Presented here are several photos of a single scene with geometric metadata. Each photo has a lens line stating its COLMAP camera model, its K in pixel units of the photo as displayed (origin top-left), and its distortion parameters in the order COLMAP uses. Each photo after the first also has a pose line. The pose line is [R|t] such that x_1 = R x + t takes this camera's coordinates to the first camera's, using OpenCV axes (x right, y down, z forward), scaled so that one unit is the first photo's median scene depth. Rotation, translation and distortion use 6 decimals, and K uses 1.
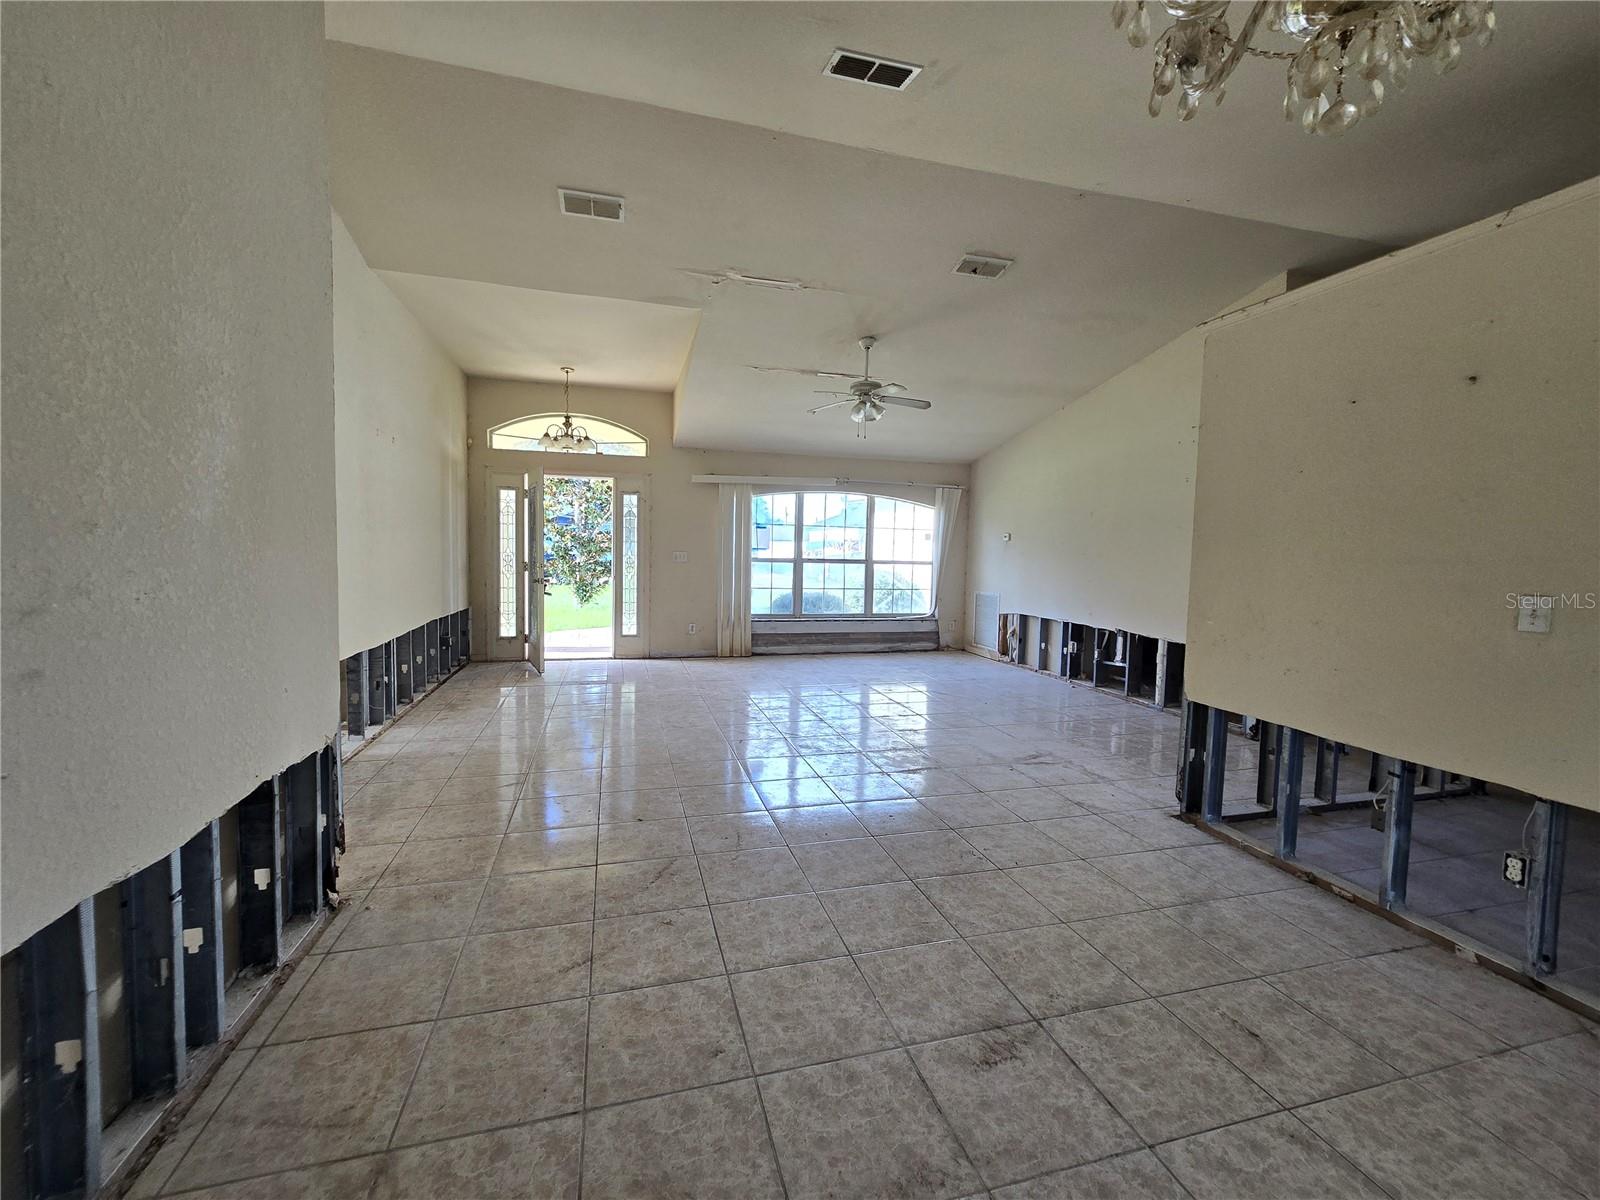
lens RADIAL K [[654.6, 0, 797.8], [0, 654.6, 586.2], [0, 0, 1]] dist [-0.000490, 0.000489]
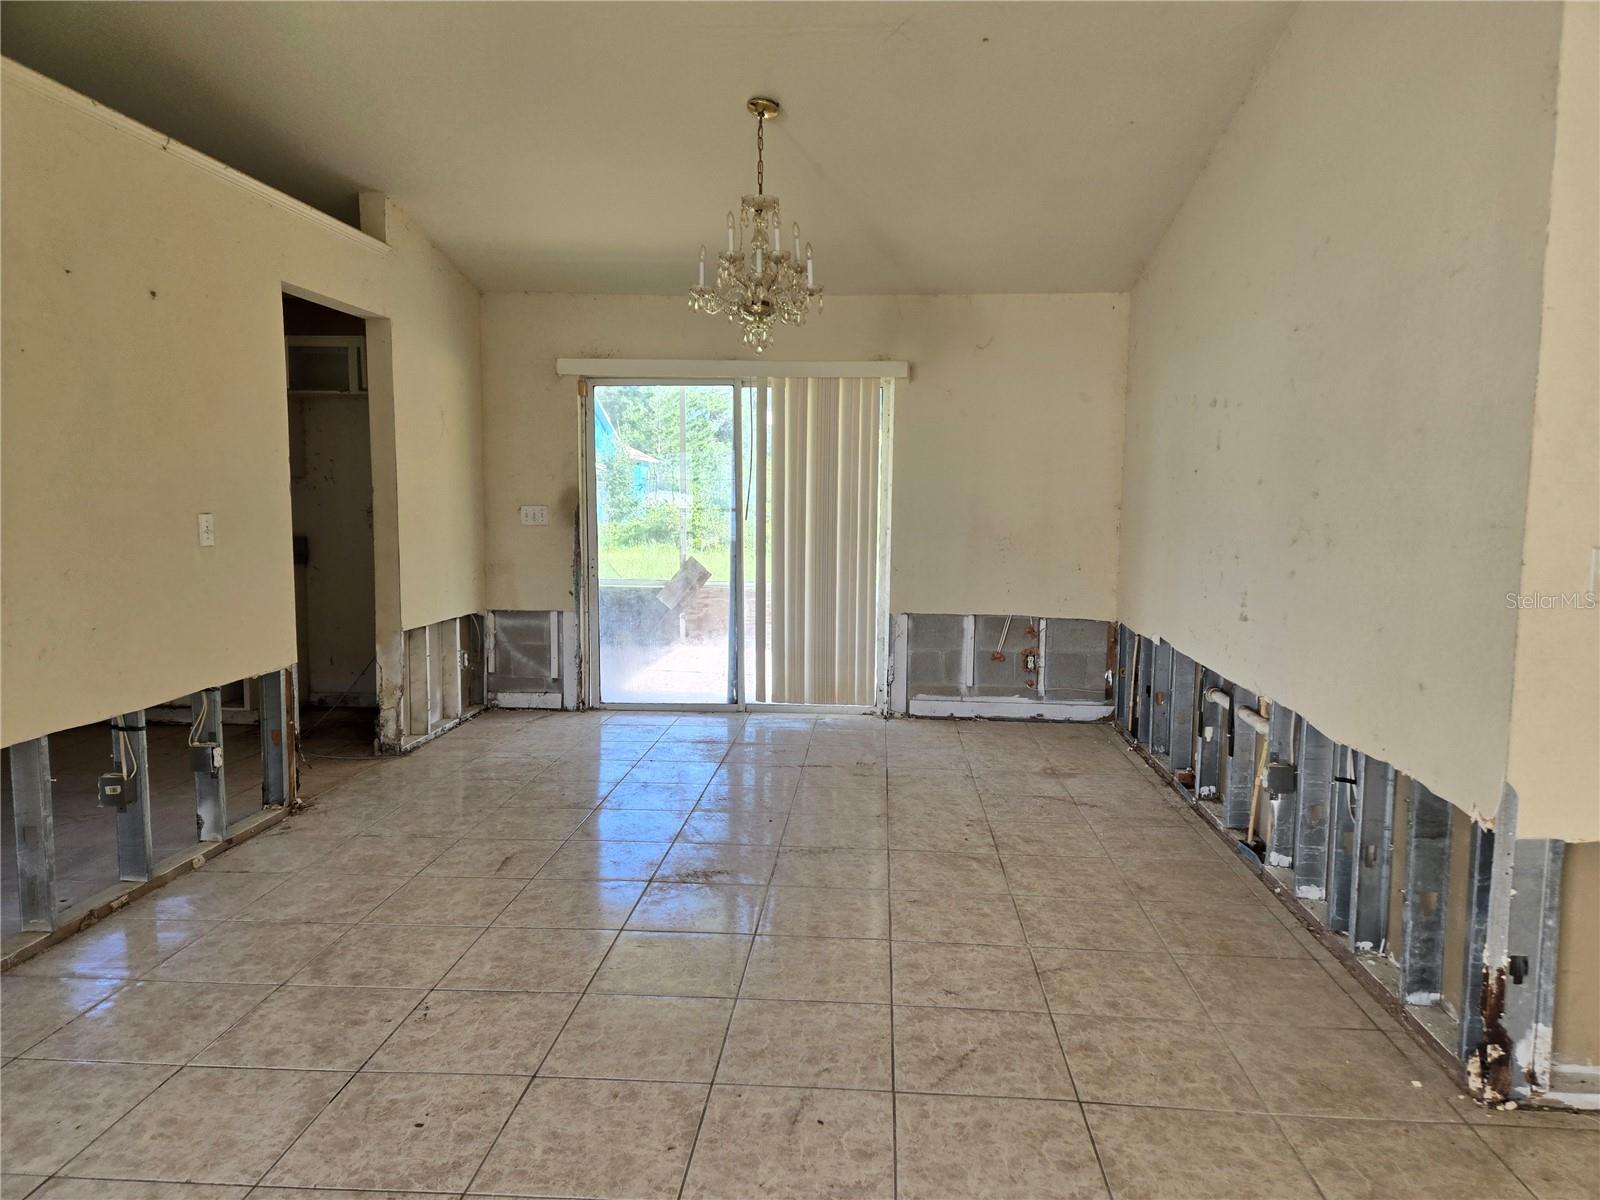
lens RADIAL K [[1071.3, 0, 816.5], [0, 1071.3, 602.3], [0, 0, 1]] dist [0.091221, -0.080706]
pose [[-0.944024, -0.064792, 0.323450, -0.167454], [-0.012038, 0.986634, 0.162504, -0.053010], [-0.329656, 0.149514, -0.932187, 0.839788]]
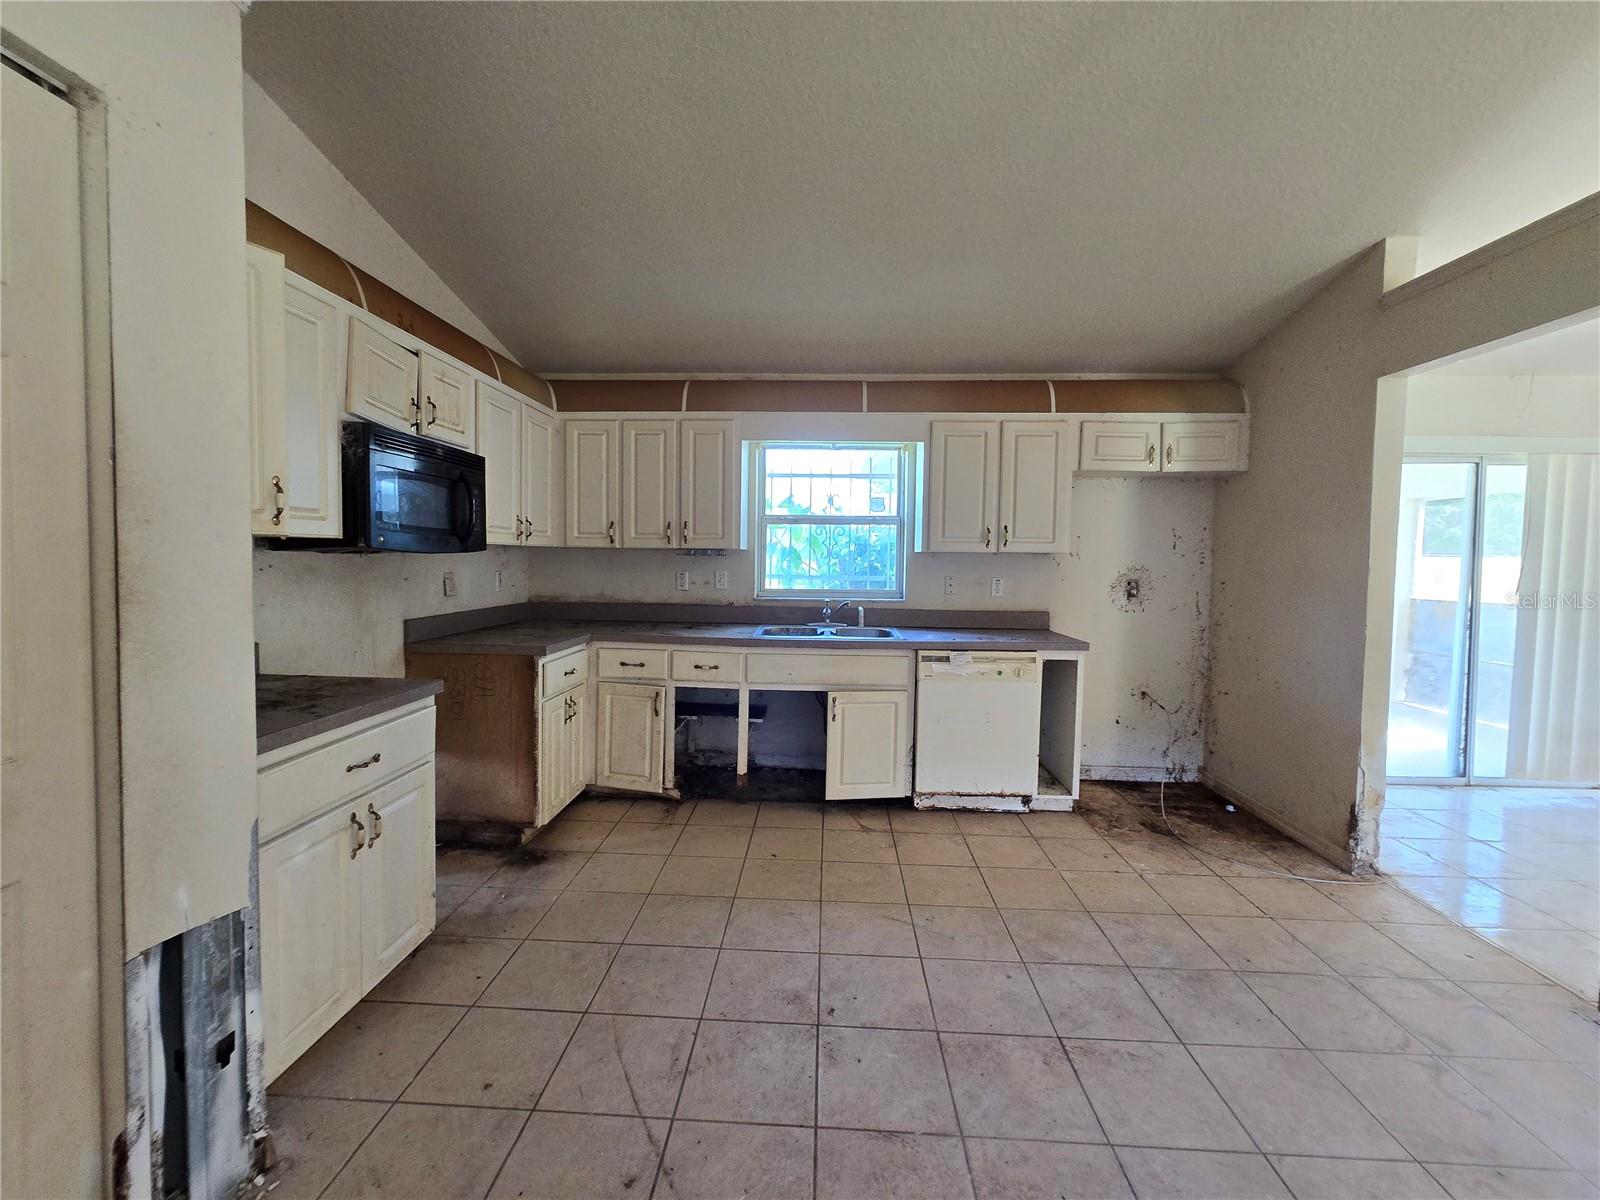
lens RADIAL K [[654.6, 0, 797.8], [0, 654.6, 586.2], [0, 0, 1]] dist [-0.000490, 0.000489]
pose [[-0.949277, -0.047835, 0.310782, 0.723594], [-0.015482, 0.994272, 0.105748, -0.025490], [-0.314061, 0.095572, -0.944580, 0.683419]]
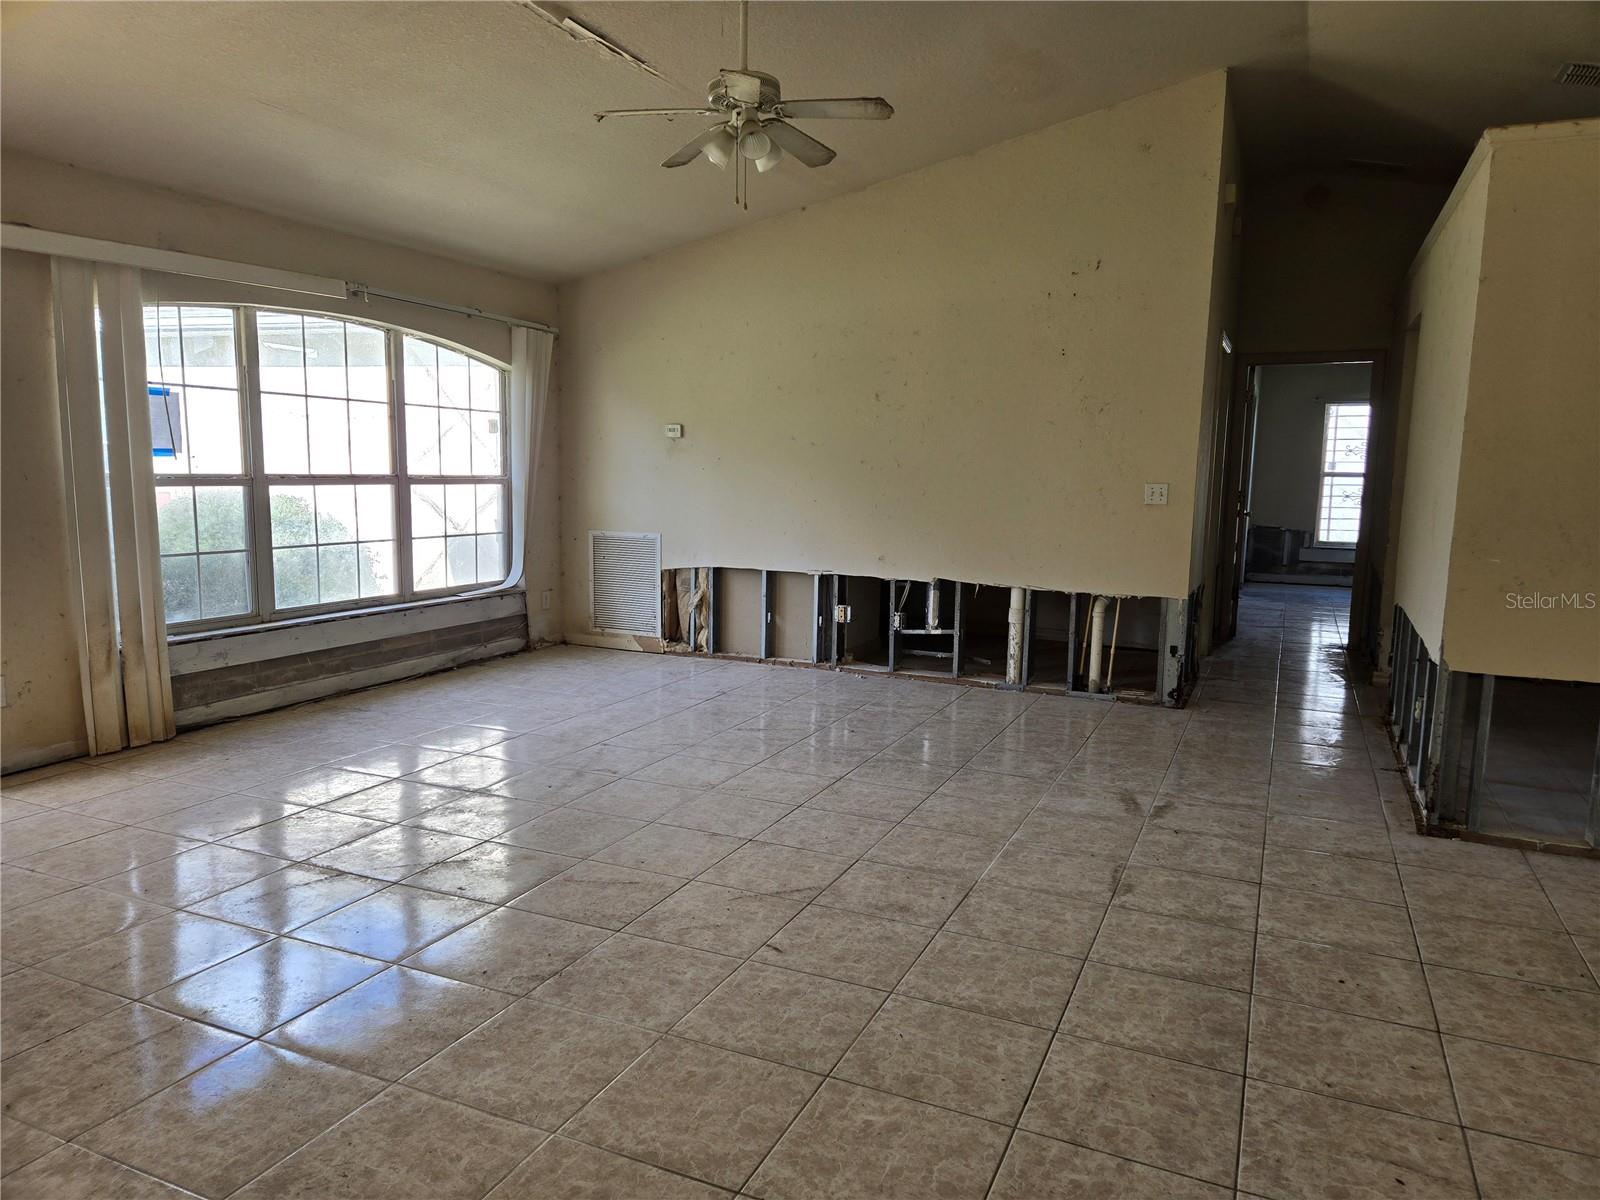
lens RADIAL K [[1066.0, 0, 806.7], [0, 1066.0, 598.4], [0, 0, 1]] dist [0.092903, -0.079312]
pose [[0.639111, -0.106272, 0.761737, -0.416809], [0.040619, 0.993690, 0.104552, -0.031997], [-0.768041, -0.035879, 0.639394, 0.433537]]
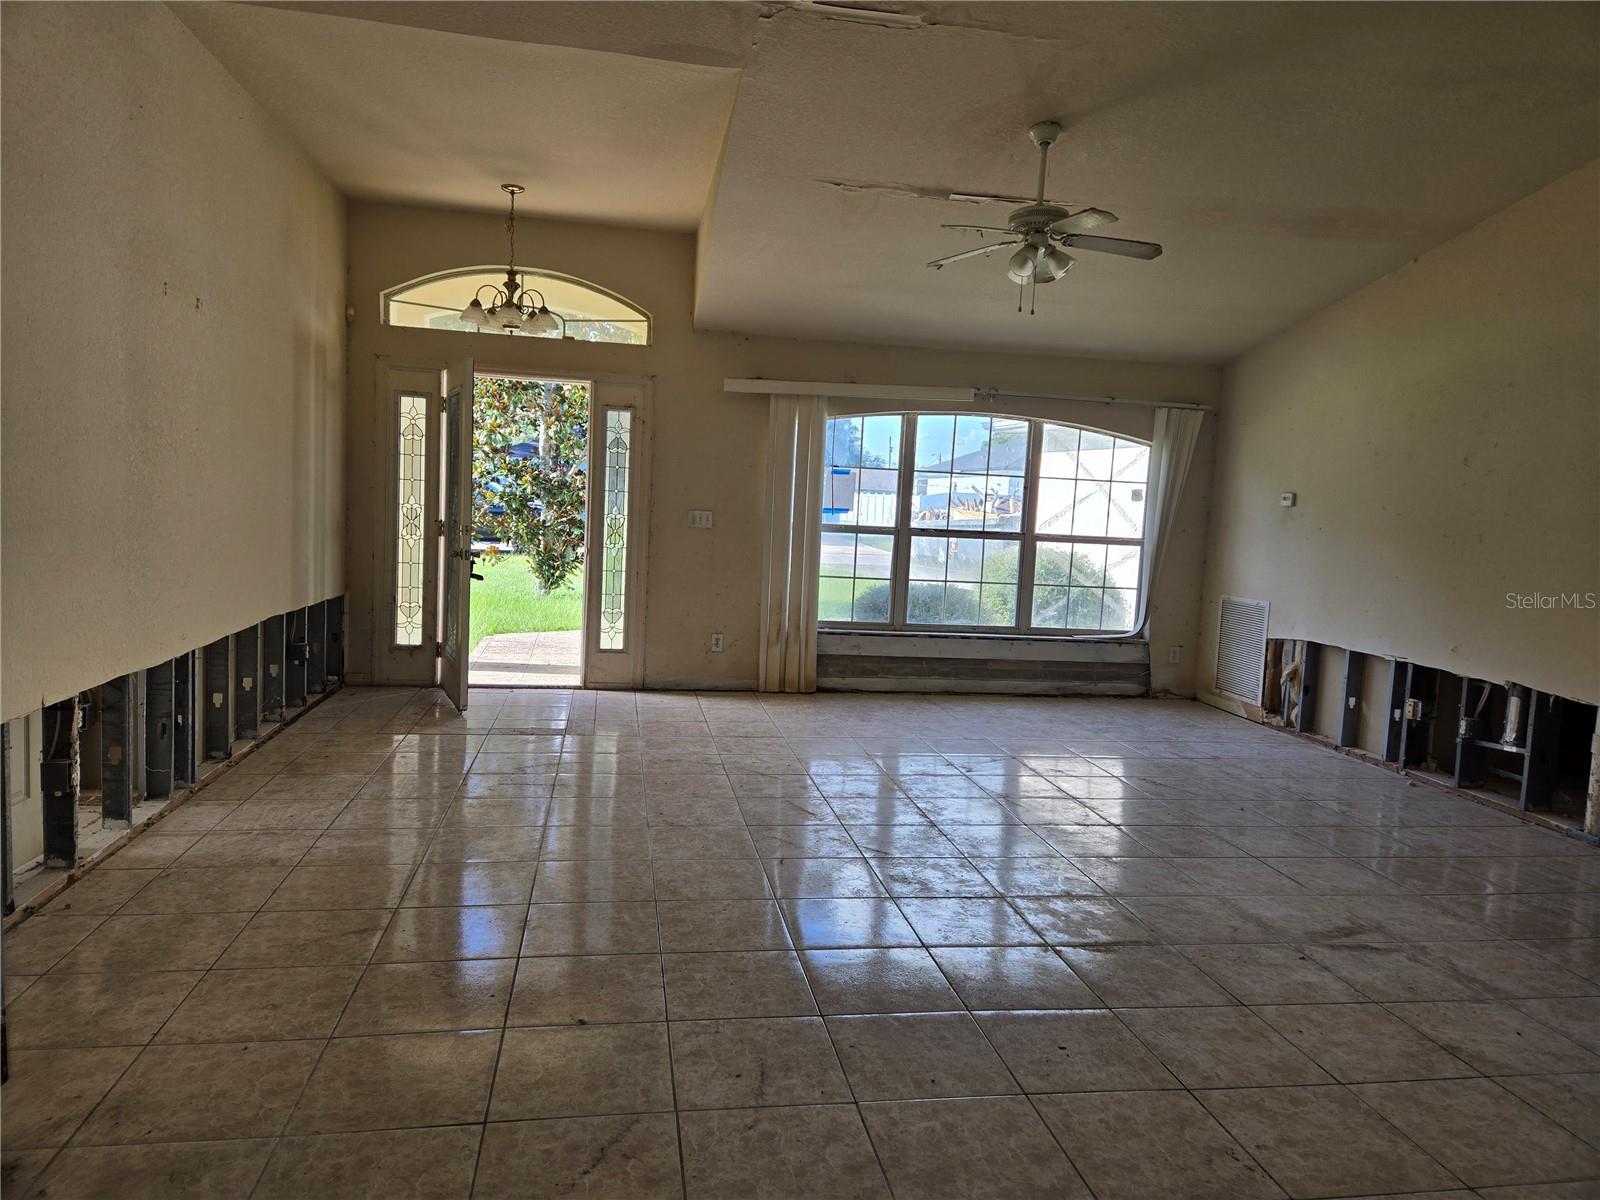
lens RADIAL K [[1060.3, 0, 799.6], [0, 1060.3, 587.2], [0, 0, 1]] dist [0.094419, -0.083686]
pose [[0.994632, 0.035134, -0.097326, 0.004249], [-0.033040, 0.999188, 0.023042, -0.011917], [0.098057, -0.019702, 0.994986, 0.081324]]
